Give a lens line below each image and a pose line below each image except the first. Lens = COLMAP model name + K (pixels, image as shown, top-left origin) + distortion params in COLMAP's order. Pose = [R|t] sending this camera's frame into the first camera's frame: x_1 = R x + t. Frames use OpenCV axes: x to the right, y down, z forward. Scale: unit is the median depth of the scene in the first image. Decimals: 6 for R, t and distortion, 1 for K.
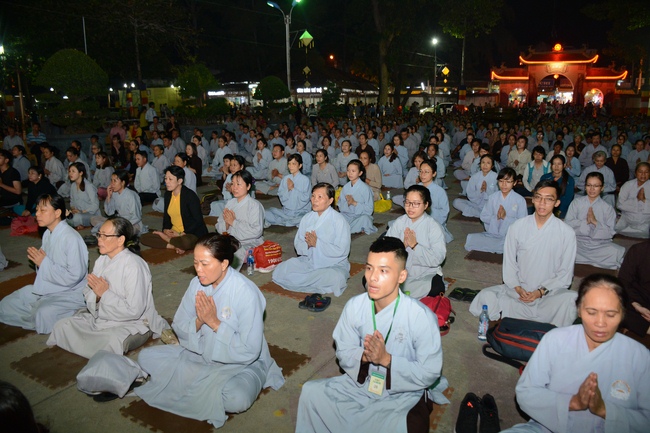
lens RADIAL K [[503.6, 0, 322.8], [0, 503.6, 208.7], [0, 0, 1]] dist [-0.150335, 0.096350]
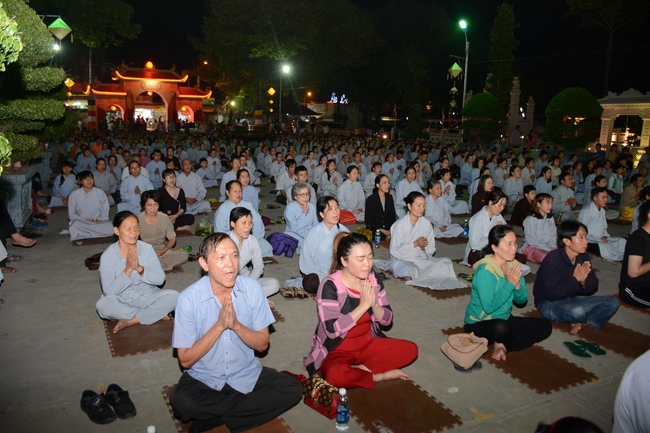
lens RADIAL K [[503.6, 0, 322.8], [0, 503.6, 208.7], [0, 0, 1]] dist [-0.150335, 0.096350]
pose [[0.561301, -0.115809, 0.819469, -0.187725], [0.140137, 0.989163, 0.043803, -0.028243], [-0.815661, 0.090251, 0.571447, 0.138439]]
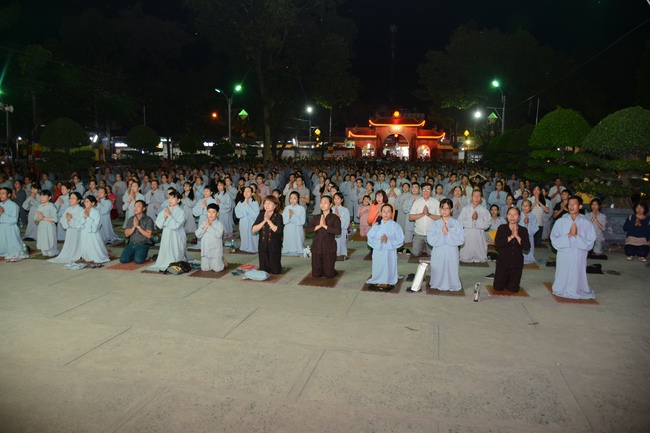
lens RADIAL K [[503.6, 0, 322.8], [0, 503.6, 208.7], [0, 0, 1]] dist [-0.150335, 0.096350]
pose [[0.956264, -0.013801, 0.292179, -0.112489], [0.041955, 0.995029, -0.090311, 0.041031], [-0.289480, 0.098620, 0.952090, -0.223023]]
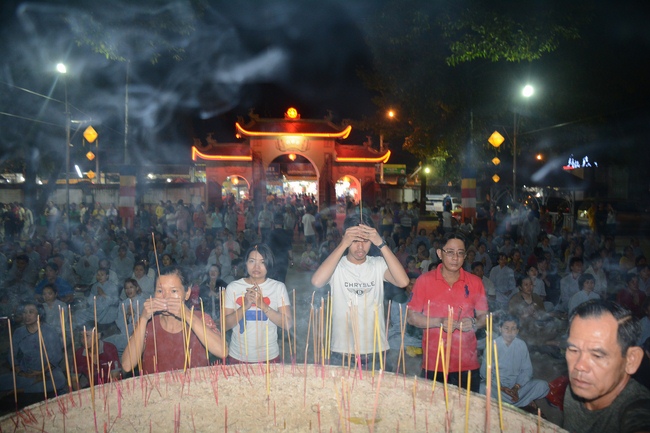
lens RADIAL K [[503.6, 0, 322.8], [0, 503.6, 208.7], [0, 0, 1]] dist [-0.150335, 0.096350]
pose [[0.844809, -0.006773, 0.535024, 0.157605], [0.101188, 0.983899, -0.147321, -0.102397], [-0.525412, 0.178597, 0.831893, 0.435269]]
